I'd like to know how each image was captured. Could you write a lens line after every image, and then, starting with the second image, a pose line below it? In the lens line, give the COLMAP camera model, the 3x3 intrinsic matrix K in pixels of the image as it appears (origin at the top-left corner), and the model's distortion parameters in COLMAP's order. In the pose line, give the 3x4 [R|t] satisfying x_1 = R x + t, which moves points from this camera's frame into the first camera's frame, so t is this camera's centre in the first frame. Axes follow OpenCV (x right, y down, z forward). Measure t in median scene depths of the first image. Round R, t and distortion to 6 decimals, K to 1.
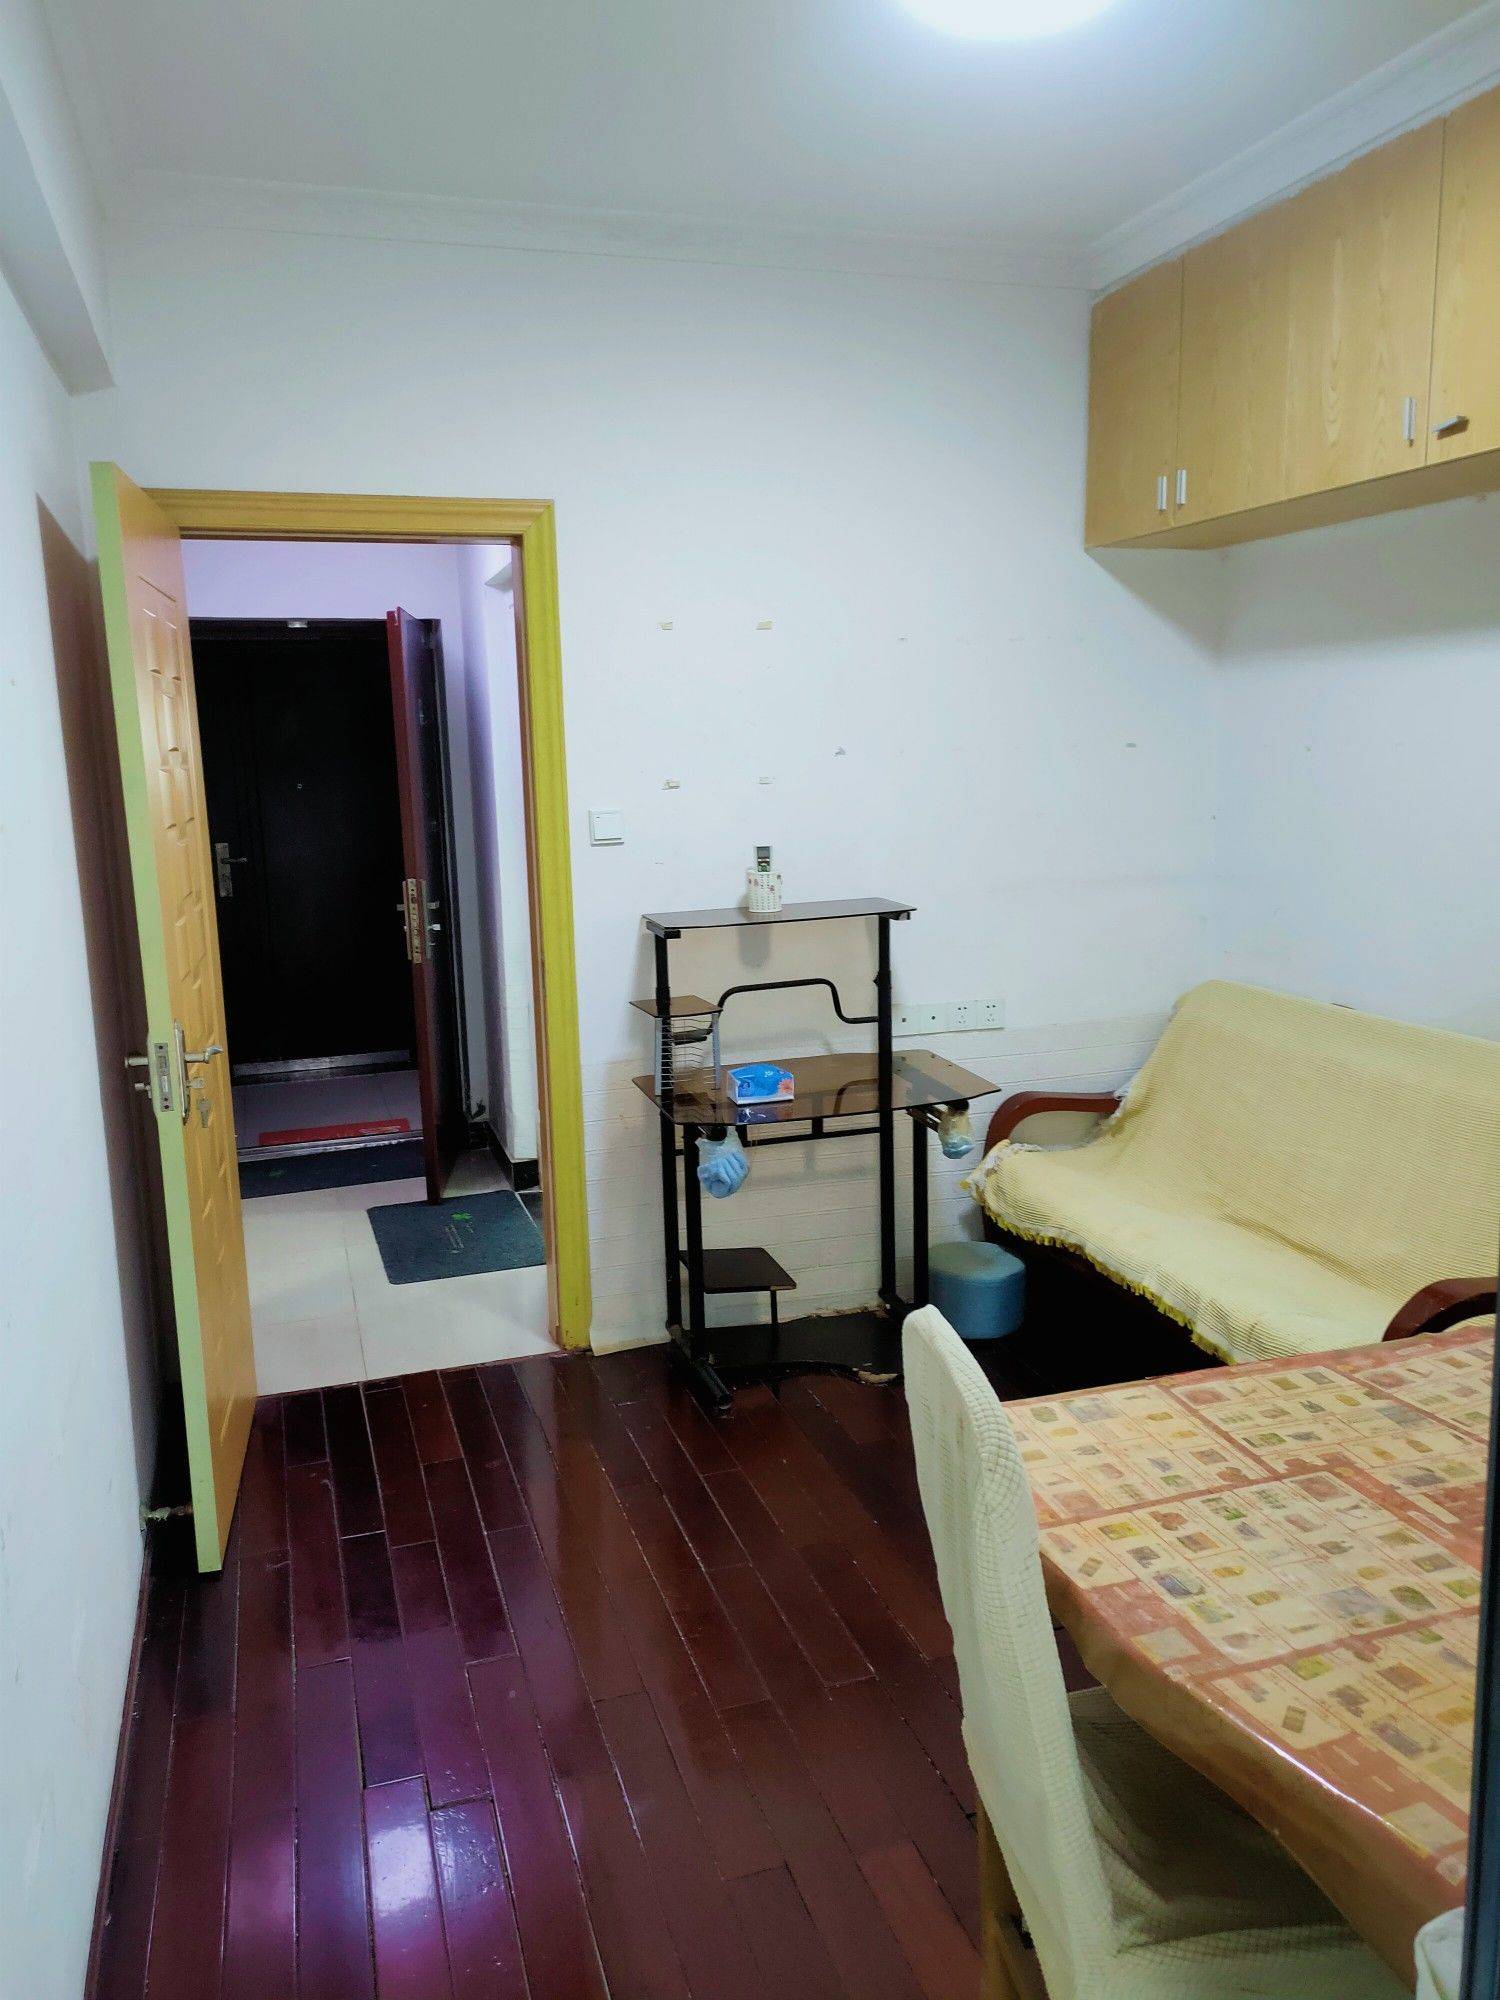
lens RADIAL K [[1486.9, 0, 748.2], [0, 1486.9, 999.6], [0, 0, 1]] dist [0.014044, 0.001418]
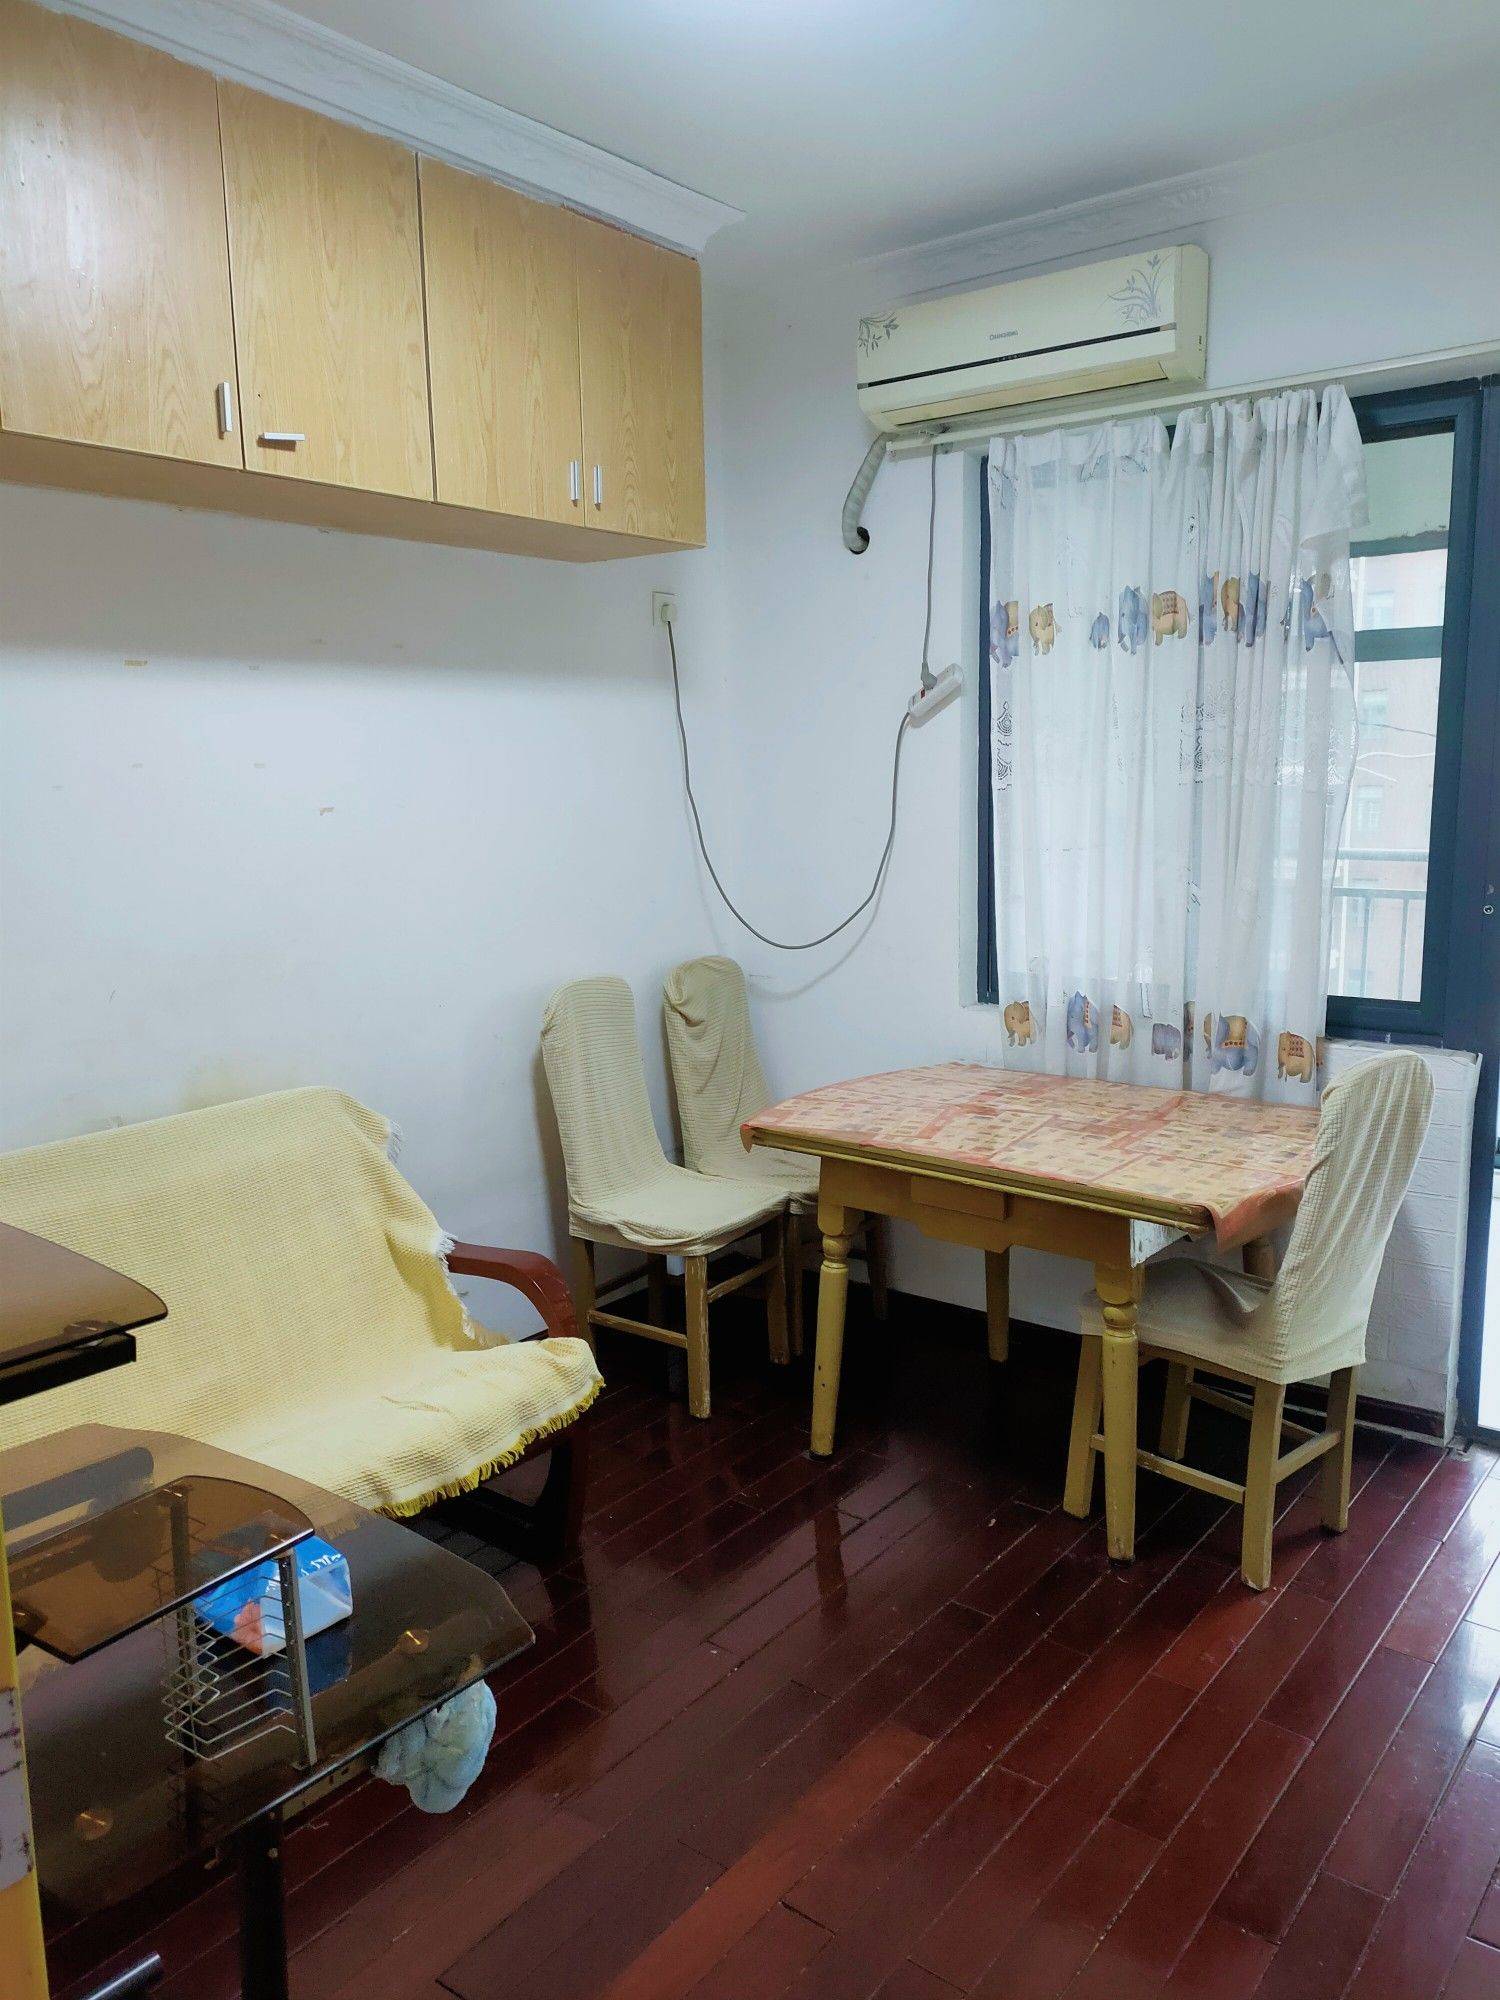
lens RADIAL K [[1486.9, 0, 747.3], [0, 1486.9, 1004.8], [0, 0, 1]] dist [0.014044, 0.001418]
pose [[-0.555419, -0.117457, 0.823233, -0.833676], [0.169097, 0.953338, 0.250107, -0.385802], [-0.814196, 0.278120, -0.509641, 2.225468]]
